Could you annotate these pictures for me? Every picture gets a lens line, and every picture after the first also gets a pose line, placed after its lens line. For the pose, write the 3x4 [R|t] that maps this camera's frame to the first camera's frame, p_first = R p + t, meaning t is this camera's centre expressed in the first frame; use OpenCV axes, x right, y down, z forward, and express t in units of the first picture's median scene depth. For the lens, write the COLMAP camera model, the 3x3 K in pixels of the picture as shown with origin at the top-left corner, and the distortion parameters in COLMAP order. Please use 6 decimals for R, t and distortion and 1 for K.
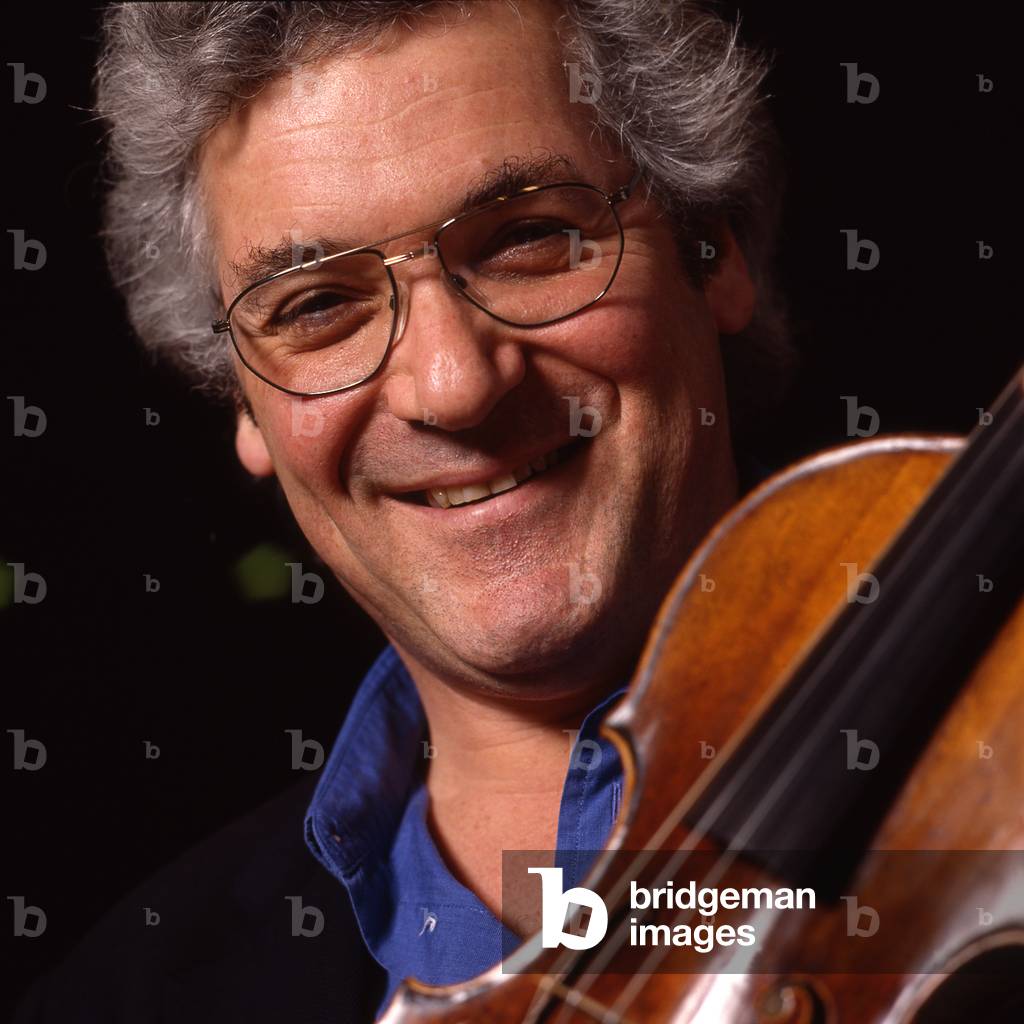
lens RADIAL K [[774.8, 0, 512.0], [0, 774.8, 512.0], [0, 0, 1]] dist [0.000334, 0.000677]
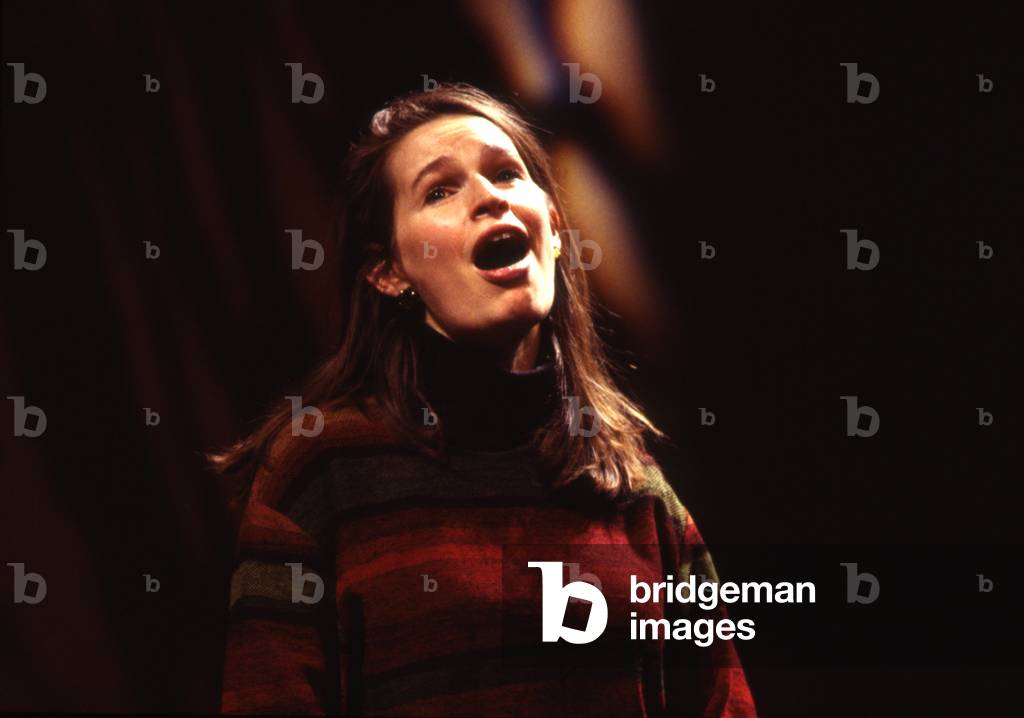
lens RADIAL K [[774.8, 0, 512.0], [0, 774.8, 359.0], [0, 0, 1]] dist [0.001017, -0.000877]
pose [[1.000000, -0.000102, 0.000127, 0.000016], [0.000102, 1.000000, 0.000413, 0.196962], [-0.000127, -0.000413, 1.000000, -0.000055]]
